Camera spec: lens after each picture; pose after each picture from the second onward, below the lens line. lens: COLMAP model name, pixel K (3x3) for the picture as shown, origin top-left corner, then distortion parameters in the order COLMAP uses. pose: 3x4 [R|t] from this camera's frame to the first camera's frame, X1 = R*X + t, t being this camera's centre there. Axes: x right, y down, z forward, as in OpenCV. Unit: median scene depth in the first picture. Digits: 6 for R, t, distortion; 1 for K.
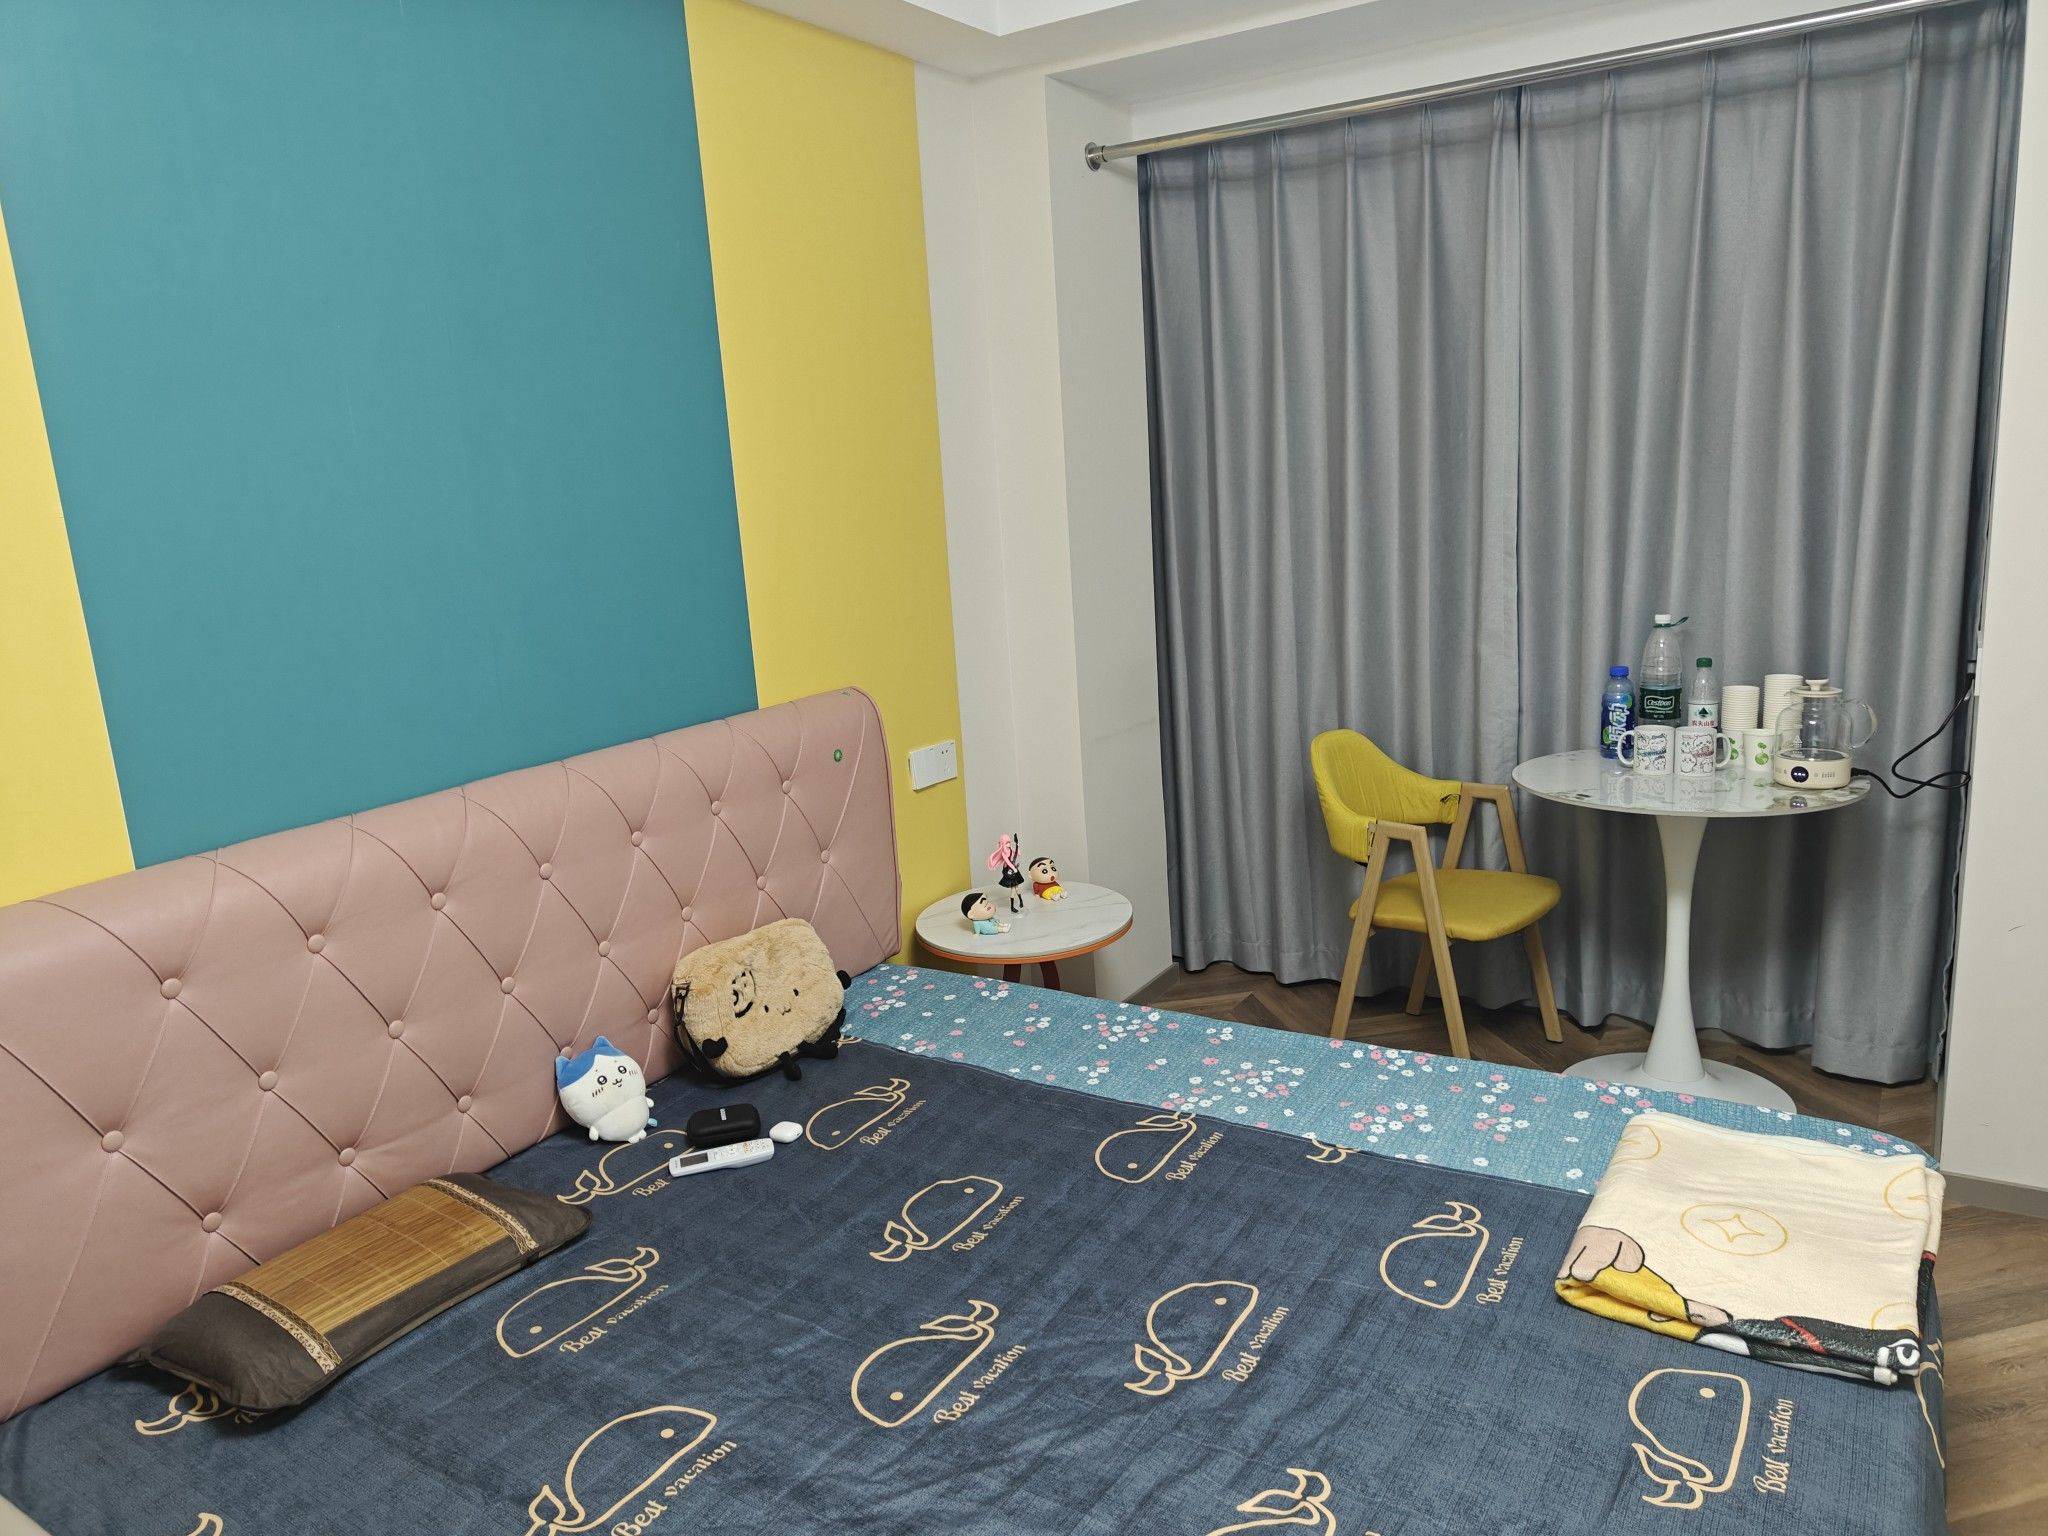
lens RADIAL K [[1455.7, 0, 1017.9], [0, 1455.7, 765.3], [0, 0, 1]] dist [0.008701, -0.001340]
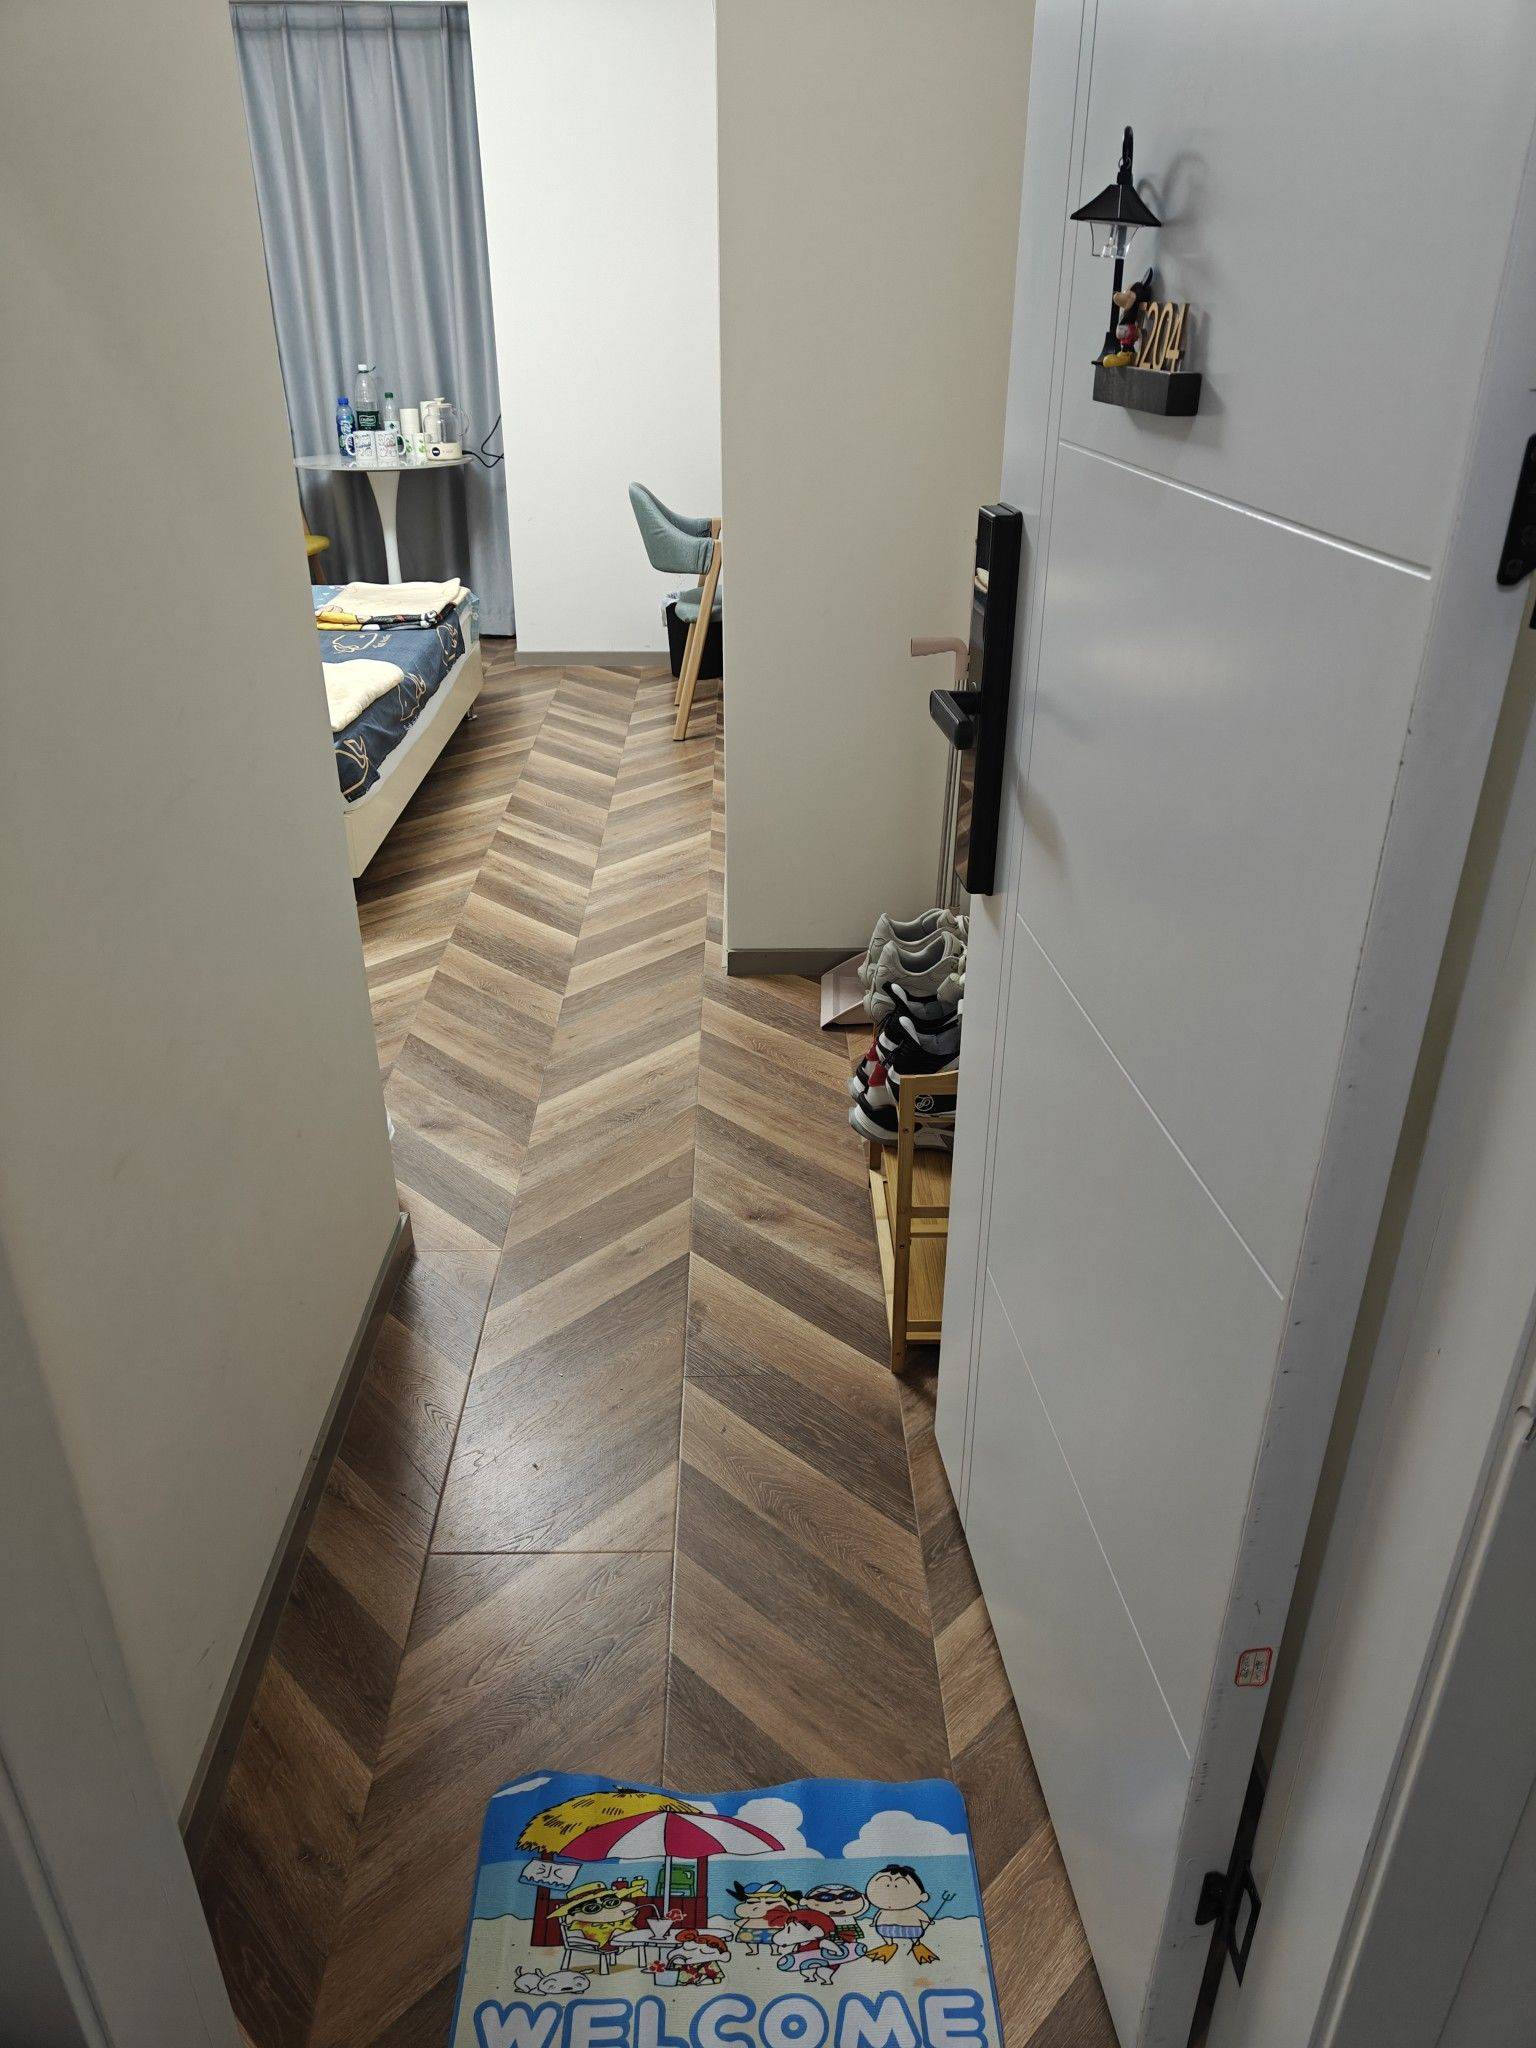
lens RADIAL K [[1455.7, 0, 767.2], [0, 1455.7, 1035.6], [0, 0, 1]] dist [0.008701, -0.001340]
pose [[0.836526, -0.196315, 0.511551, -0.218950], [0.062943, 0.961861, 0.266199, 0.256670], [-0.544299, -0.190485, 0.816978, -0.916661]]
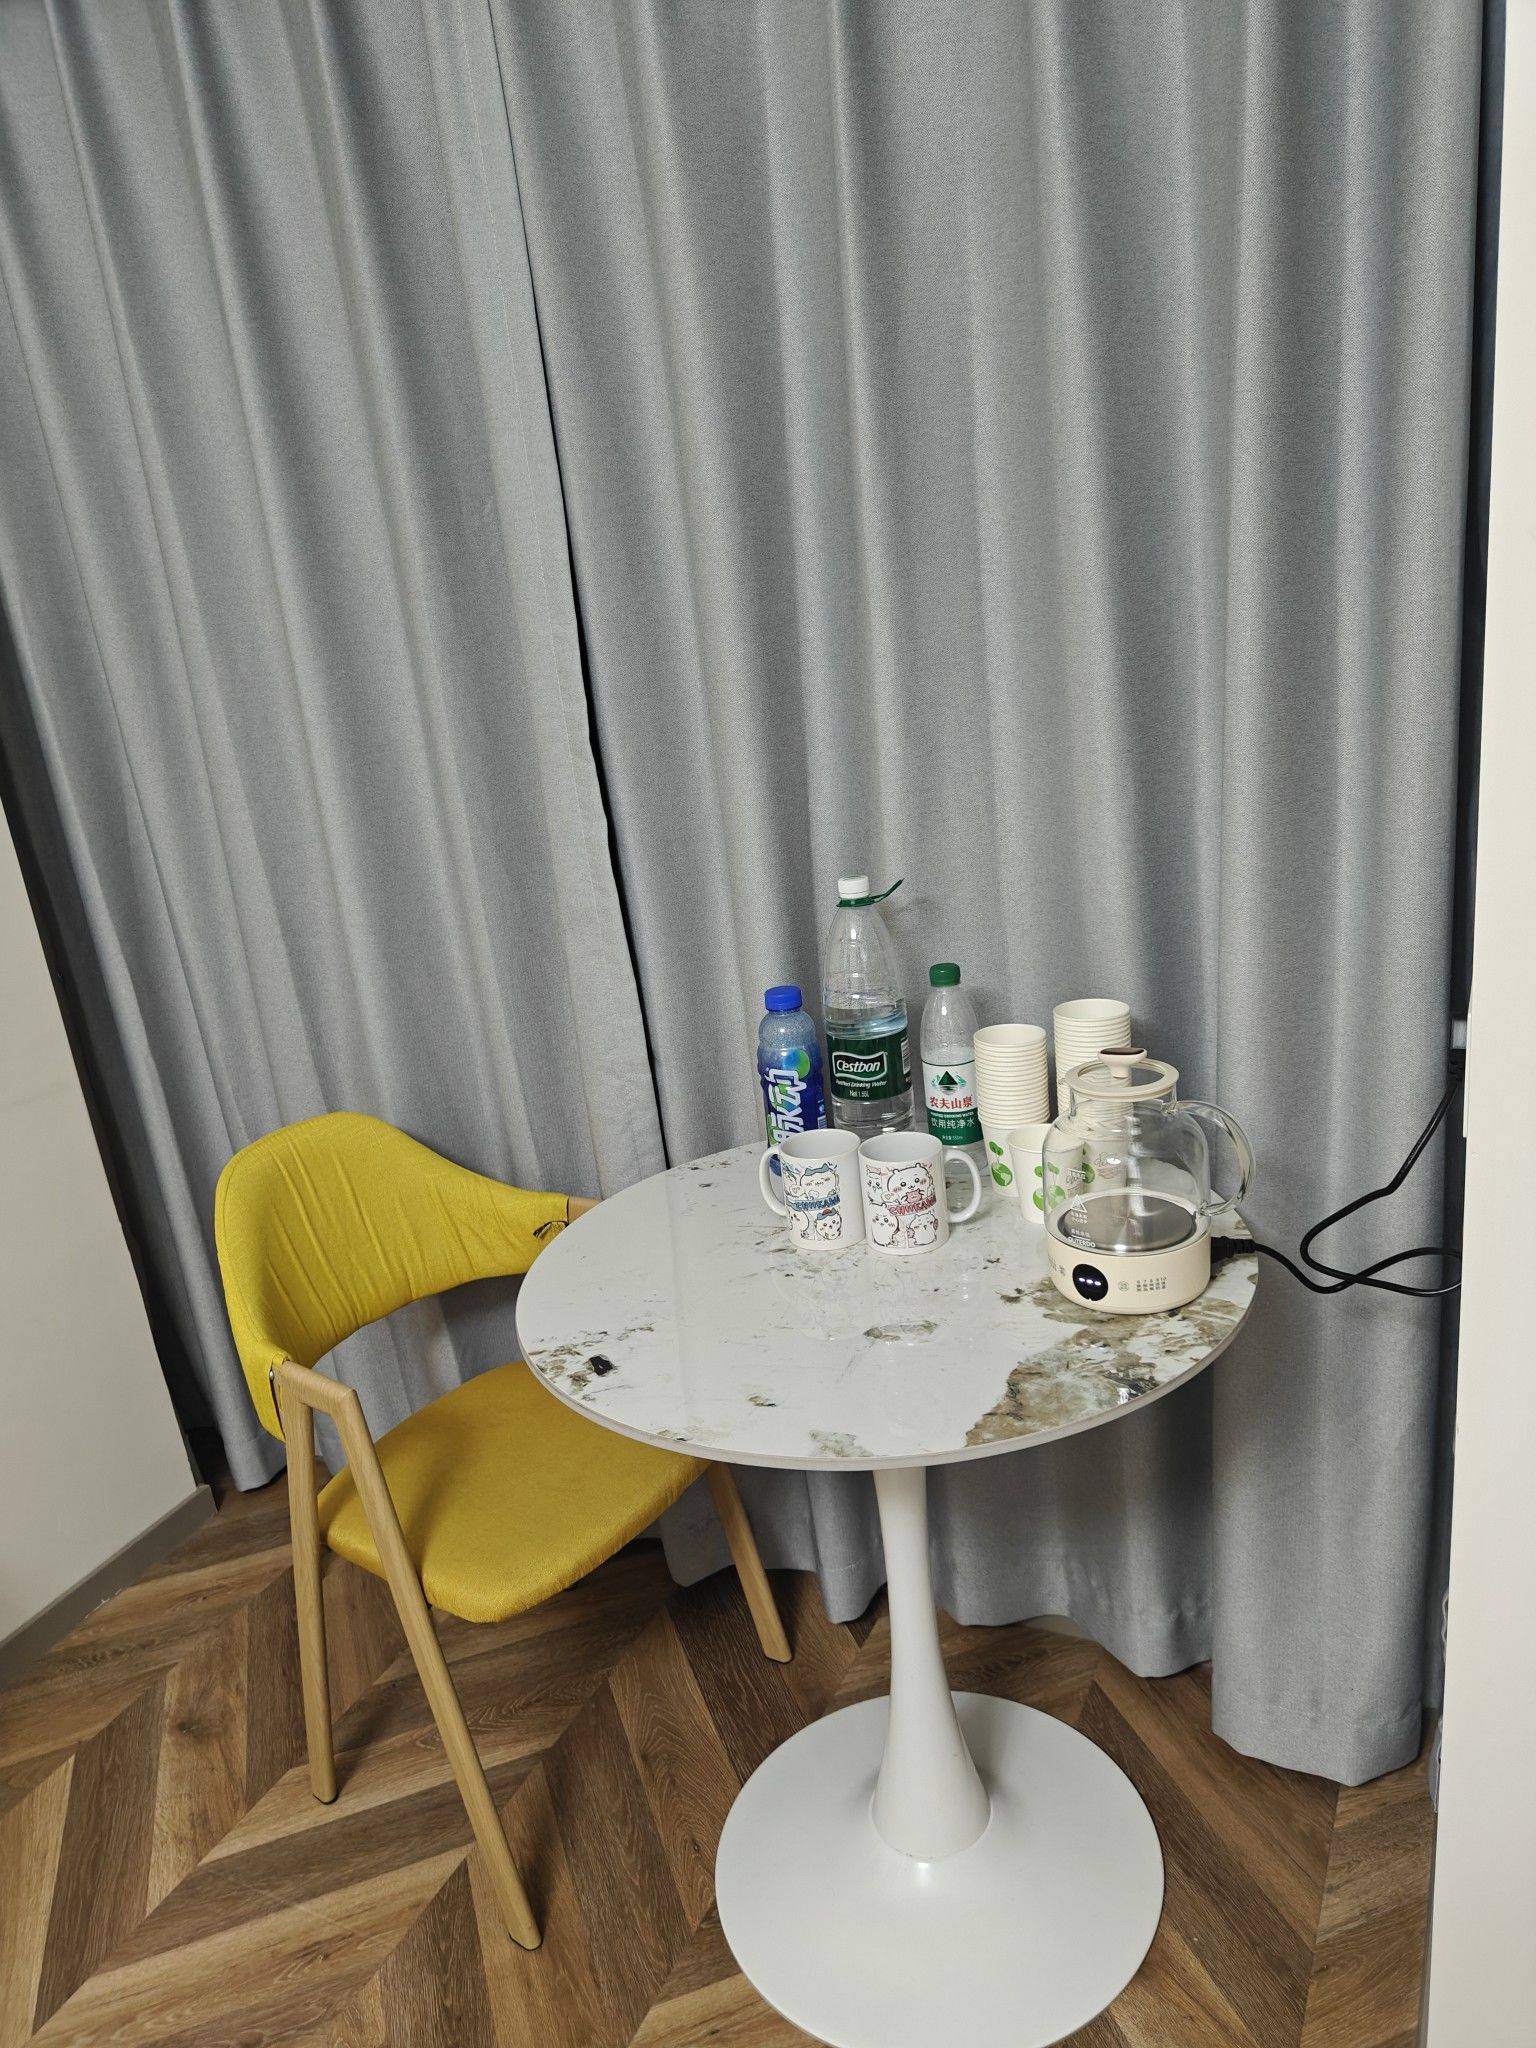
lens RADIAL K [[1455.7, 0, 767.2], [0, 1455.7, 1035.6], [0, 0, 1]] dist [0.008701, -0.001340]
pose [[0.993412, -0.081021, 0.081048, 0.413406], [0.072862, 0.992416, 0.099006, -0.111893], [-0.088455, -0.092448, 0.991781, 0.596197]]
